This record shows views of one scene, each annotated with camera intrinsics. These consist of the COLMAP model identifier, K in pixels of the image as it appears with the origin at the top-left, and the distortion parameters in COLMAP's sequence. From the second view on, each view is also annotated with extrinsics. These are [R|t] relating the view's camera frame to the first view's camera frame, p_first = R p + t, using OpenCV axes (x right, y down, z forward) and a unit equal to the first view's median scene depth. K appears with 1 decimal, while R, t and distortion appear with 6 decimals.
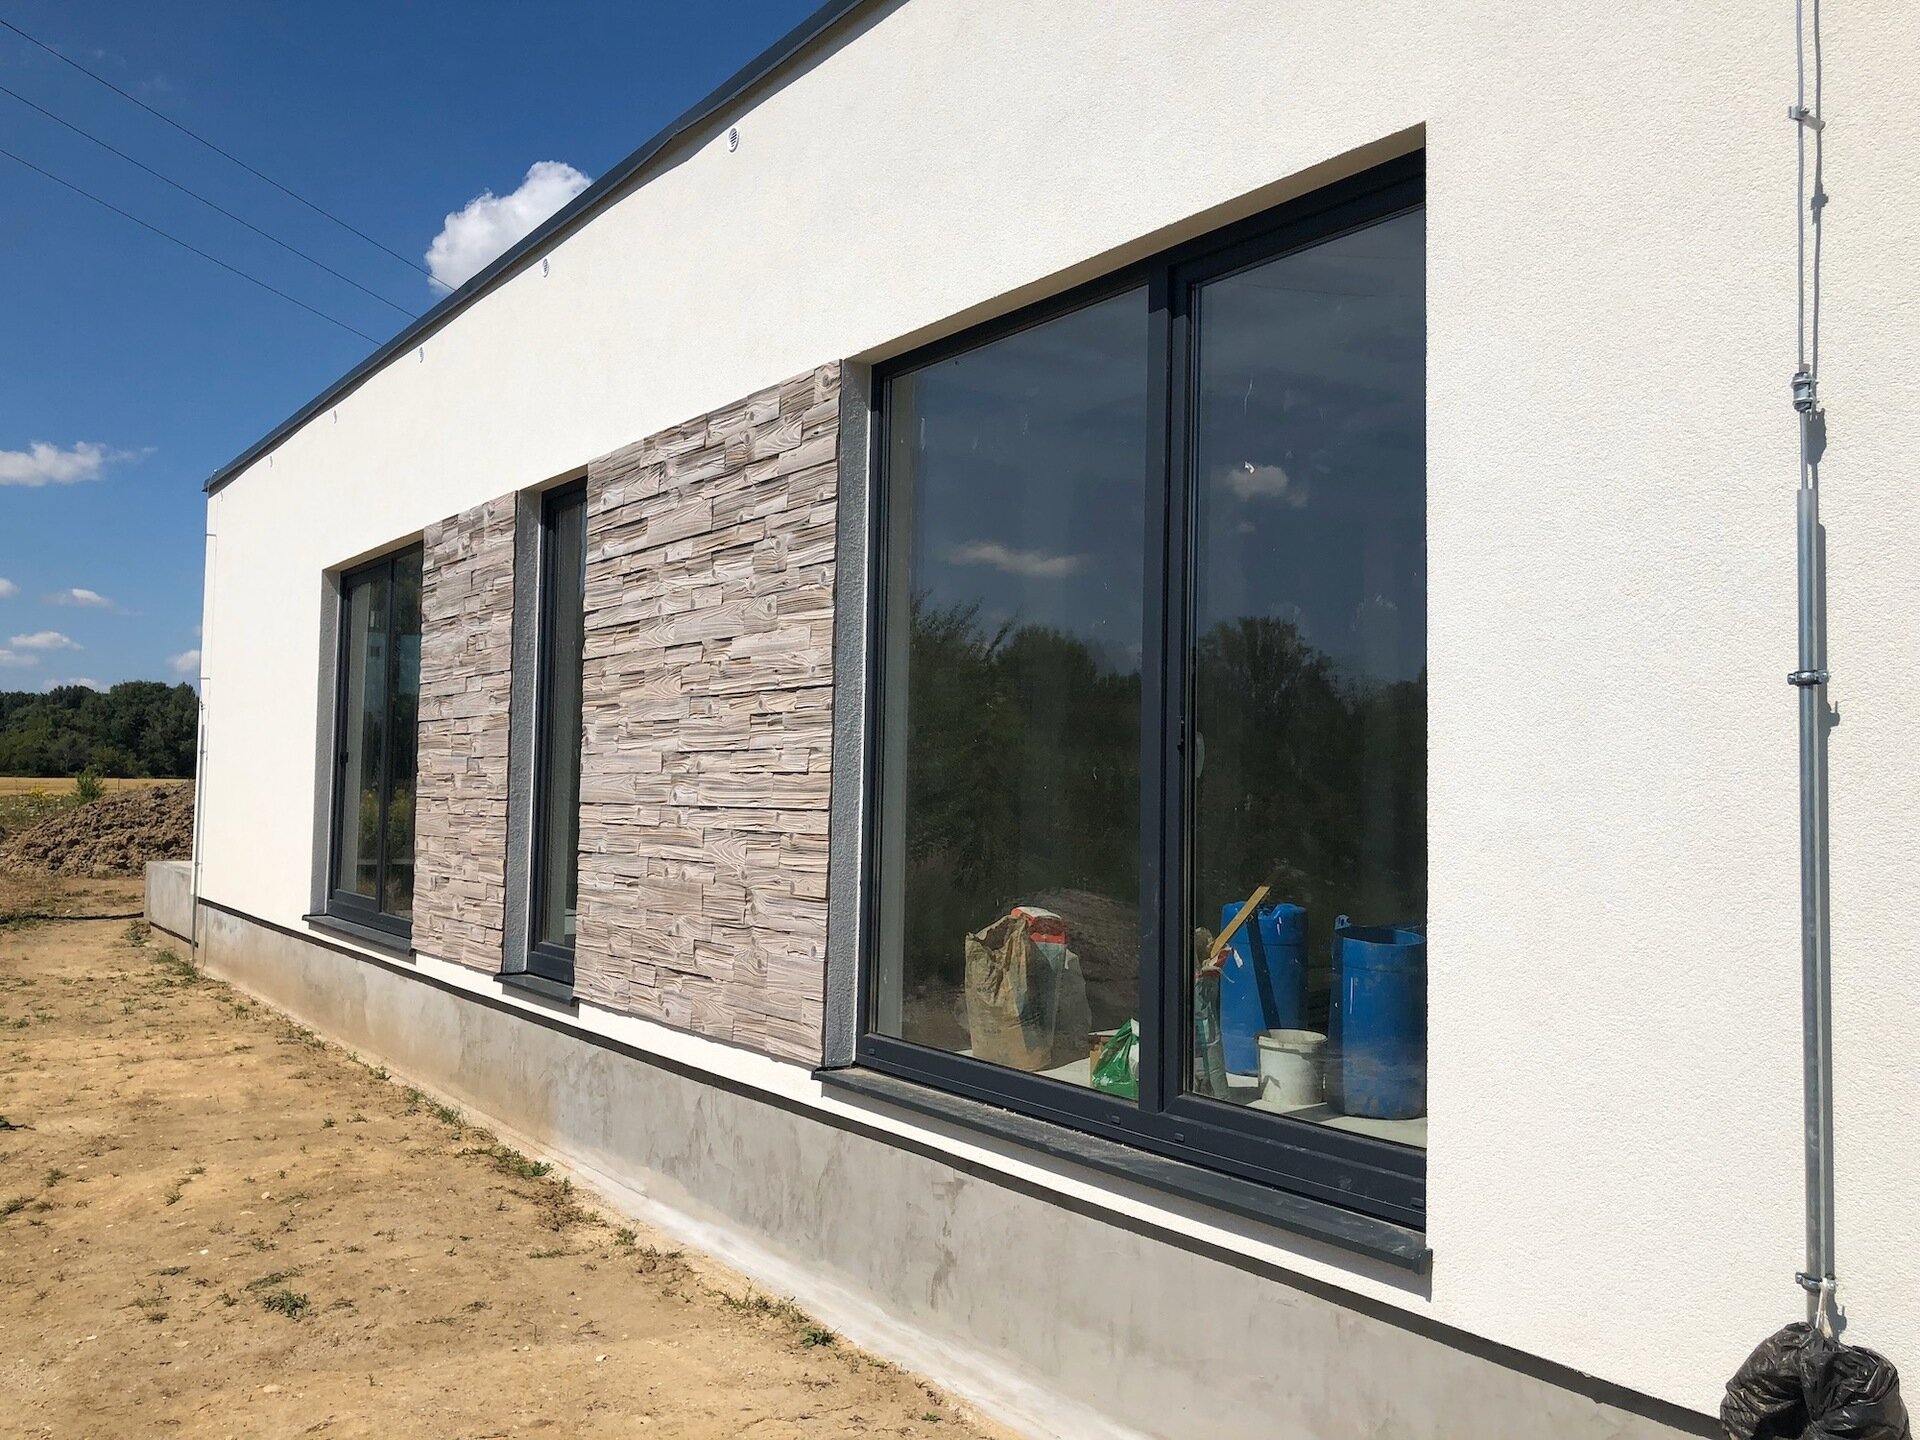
lens RADIAL K [[1582.8, 0, 958.7], [0, 1582.8, 707.4], [0, 0, 1]] dist [0.008438, -0.010557]
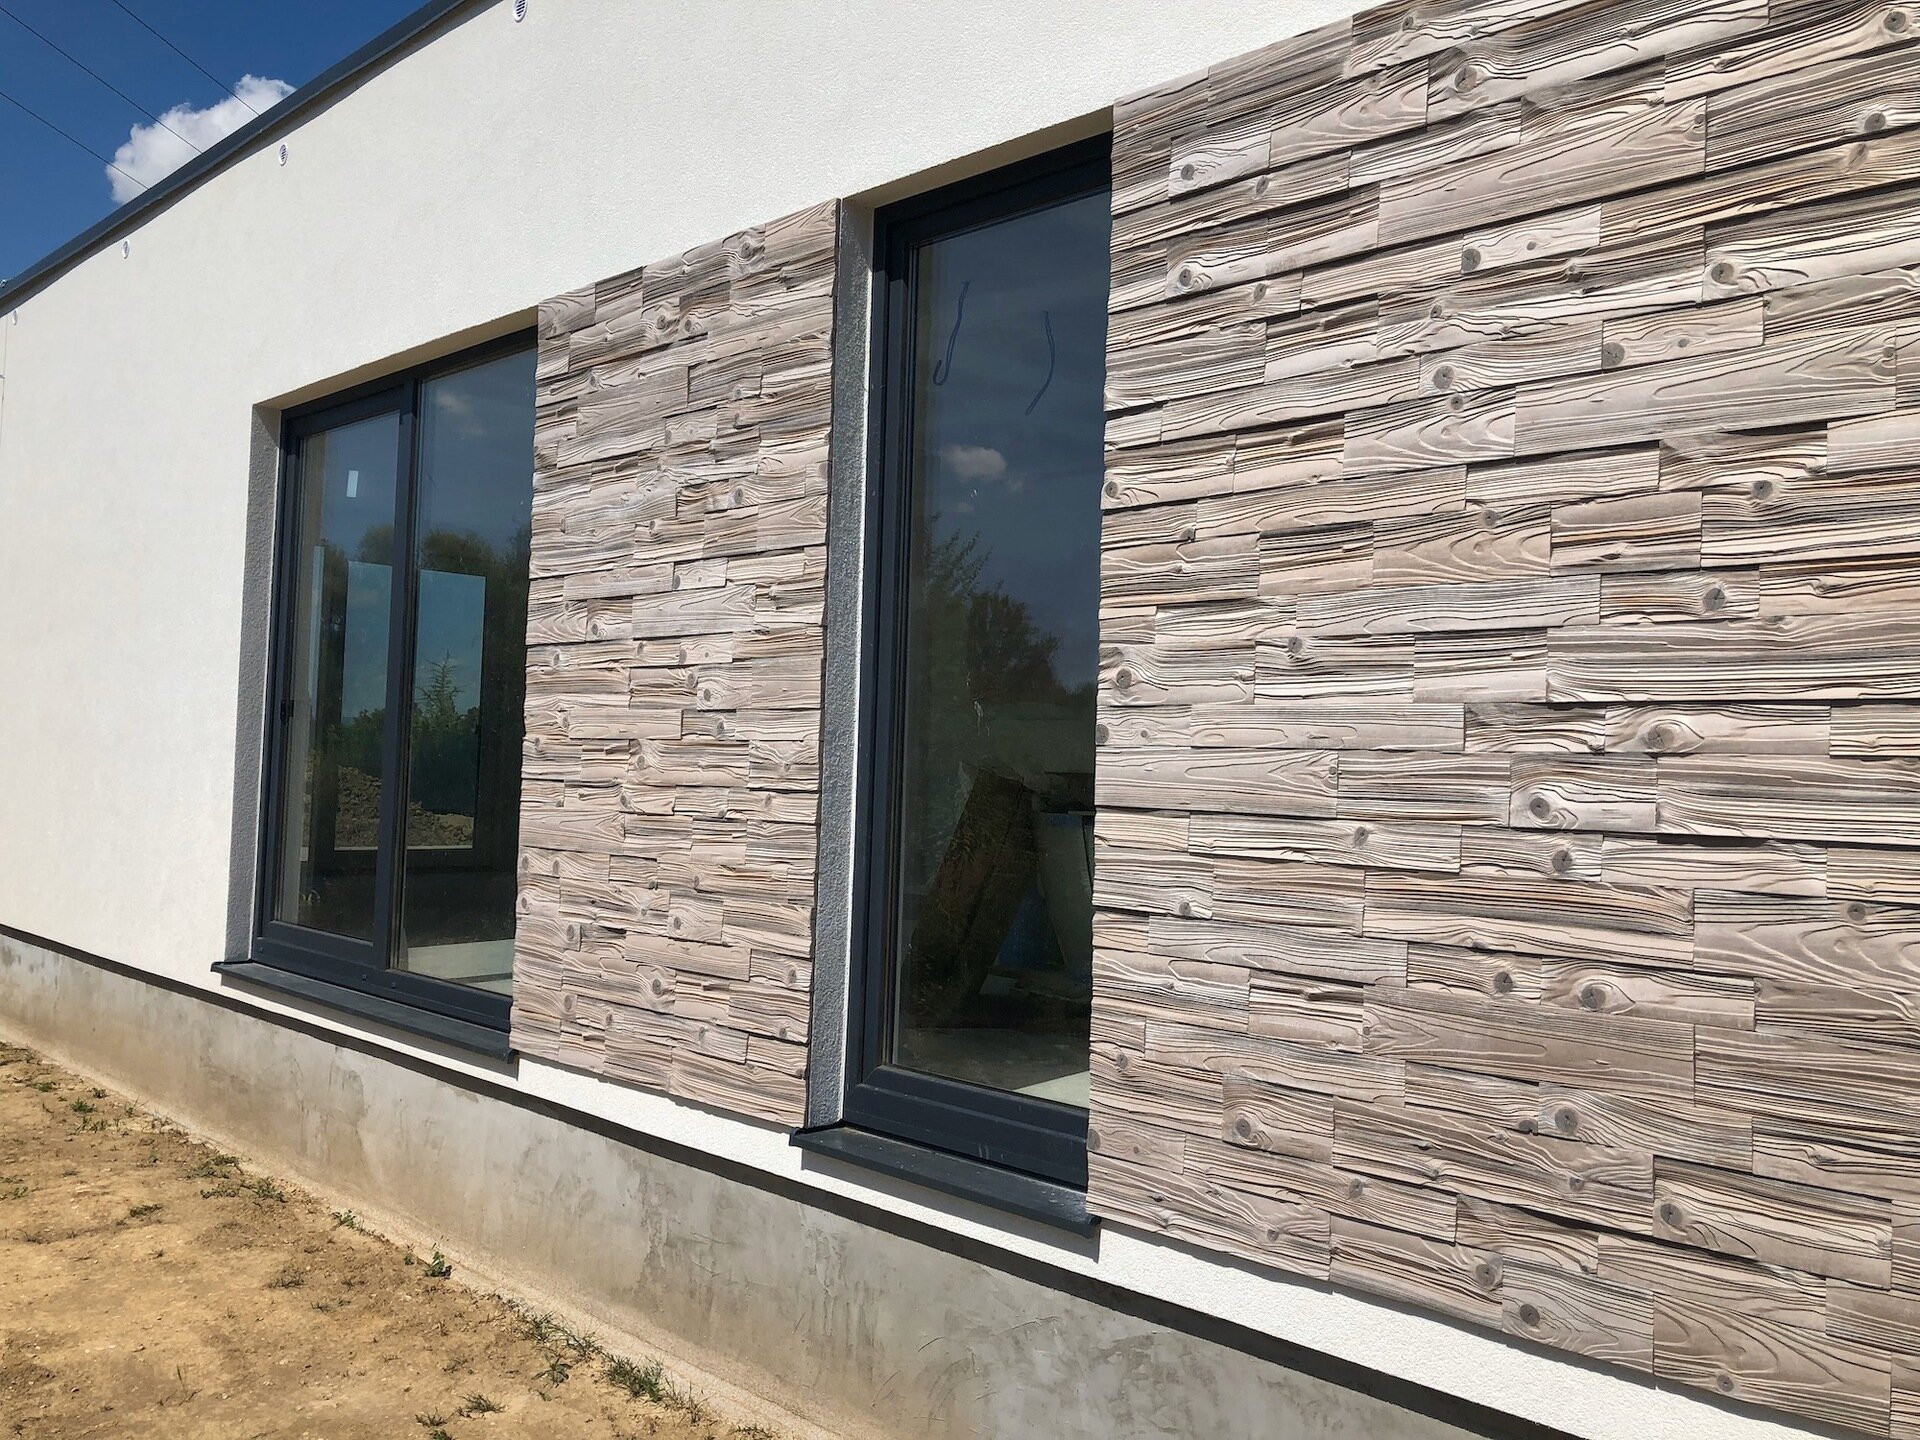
lens RADIAL K [[1656.0, 0, 882.8], [0, 1656.0, 691.4], [0, 0, 1]] dist [0.052805, -0.064336]
pose [[0.992908, 0.020730, 0.117062, -0.385781], [-0.021906, 0.999722, 0.008770, 0.023517], [-0.116848, -0.011272, 0.993086, 0.539746]]
